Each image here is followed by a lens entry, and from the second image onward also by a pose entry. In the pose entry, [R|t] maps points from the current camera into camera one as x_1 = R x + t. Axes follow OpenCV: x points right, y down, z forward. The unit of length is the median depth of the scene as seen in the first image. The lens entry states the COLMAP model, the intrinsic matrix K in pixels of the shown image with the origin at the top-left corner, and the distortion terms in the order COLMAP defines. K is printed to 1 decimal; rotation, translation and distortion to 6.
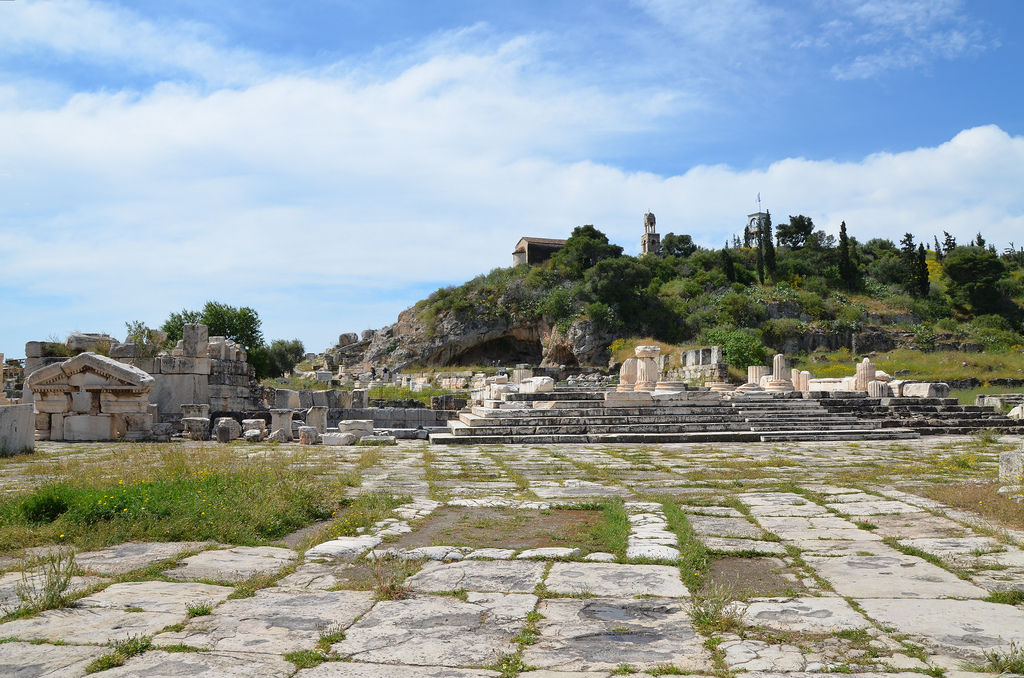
lens RADIAL K [[819.2, 0, 524.9], [0, 819.2, 340.2], [0, 0, 1]] dist [-0.152979, 0.129627]
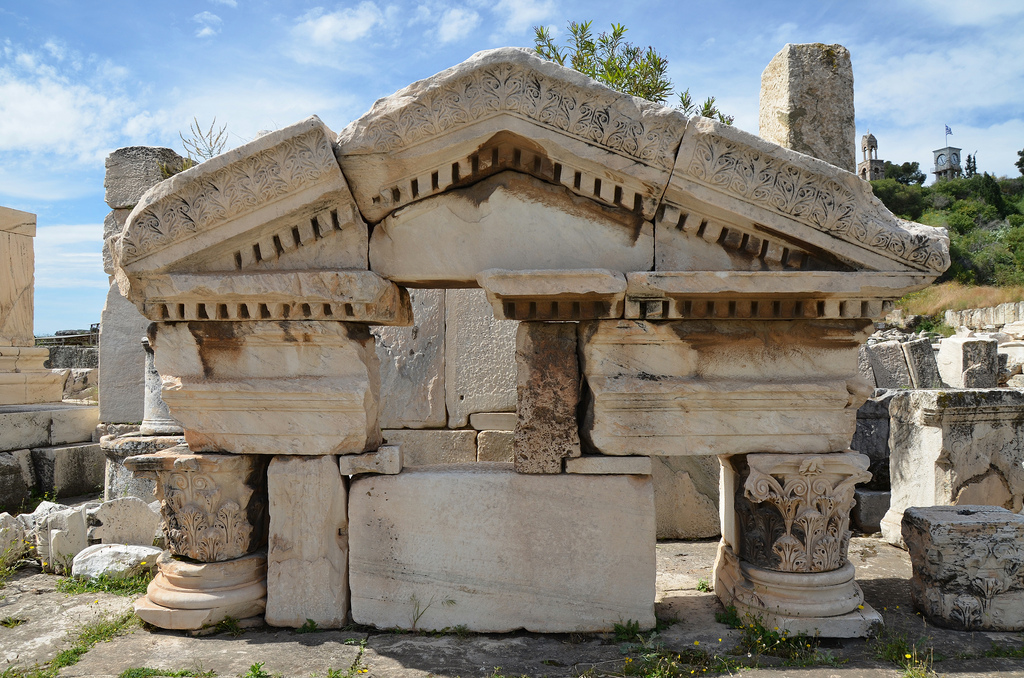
lens RADIAL K [[819.2, 0, 524.9], [0, 819.2, 340.2], [0, 0, 1]] dist [-0.152979, 0.129627]
pose [[0.996579, -0.007038, -0.082345, -0.145485], [0.009970, 0.999329, 0.035251, 0.017430], [0.082042, -0.035951, 0.995980, 0.229103]]
